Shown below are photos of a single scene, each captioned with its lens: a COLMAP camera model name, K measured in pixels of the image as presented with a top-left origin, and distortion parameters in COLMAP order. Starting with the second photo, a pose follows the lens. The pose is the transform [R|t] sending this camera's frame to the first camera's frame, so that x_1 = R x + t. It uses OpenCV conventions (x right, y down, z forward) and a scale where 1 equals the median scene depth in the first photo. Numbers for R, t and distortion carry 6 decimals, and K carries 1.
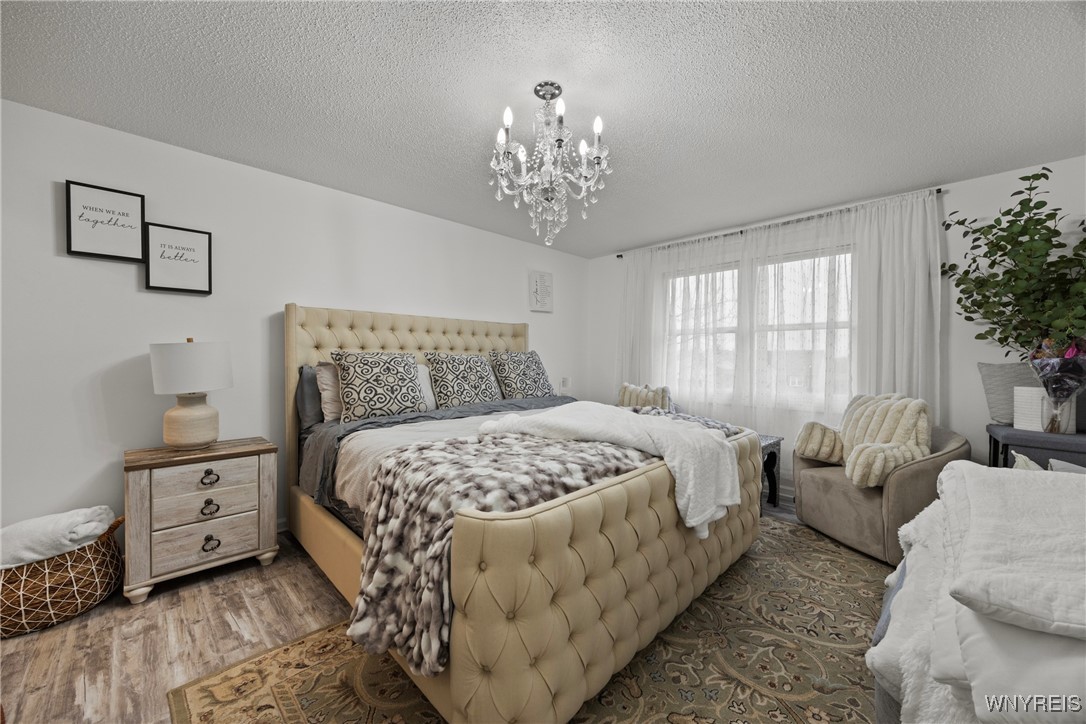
lens RADIAL K [[418.9, 0, 535.2], [0, 418.9, 362.9], [0, 0, 1]] dist [-0.000937, -0.000053]
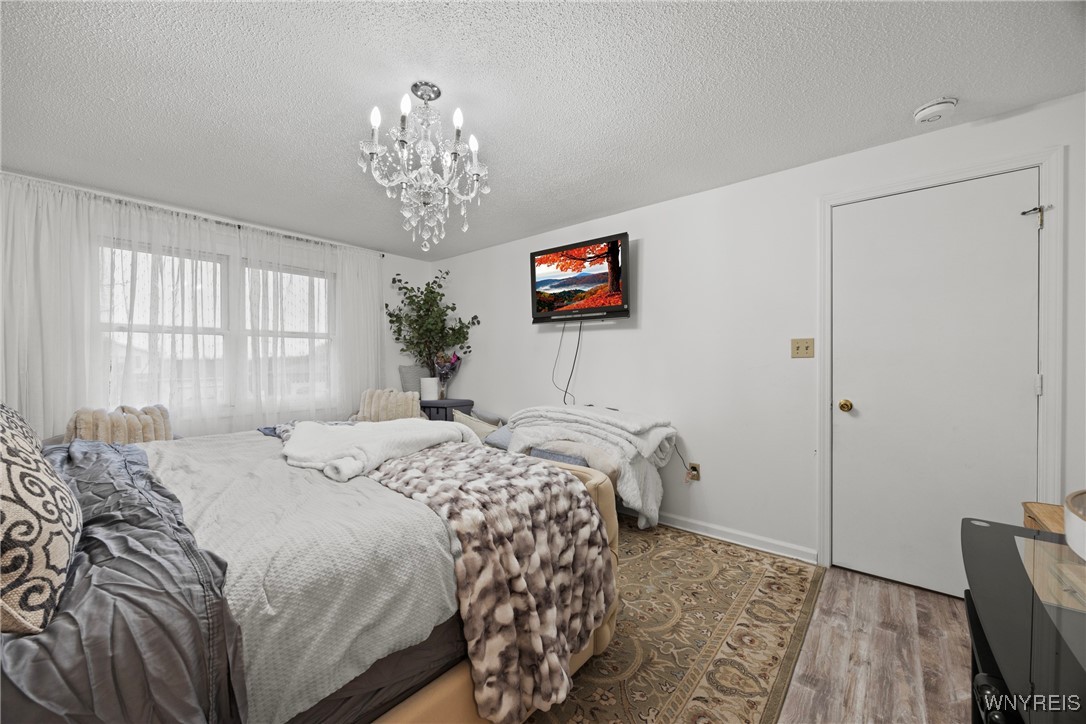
lens RADIAL K [[418.9, 0, 535.2], [0, 418.9, 362.9], [0, 0, 1]] dist [-0.000937, -0.000053]
pose [[-0.081477, -0.003293, 0.996670, -0.527119], [0.014046, 0.999891, 0.004452, -0.010373], [-0.996576, 0.014362, -0.081422, 0.479173]]
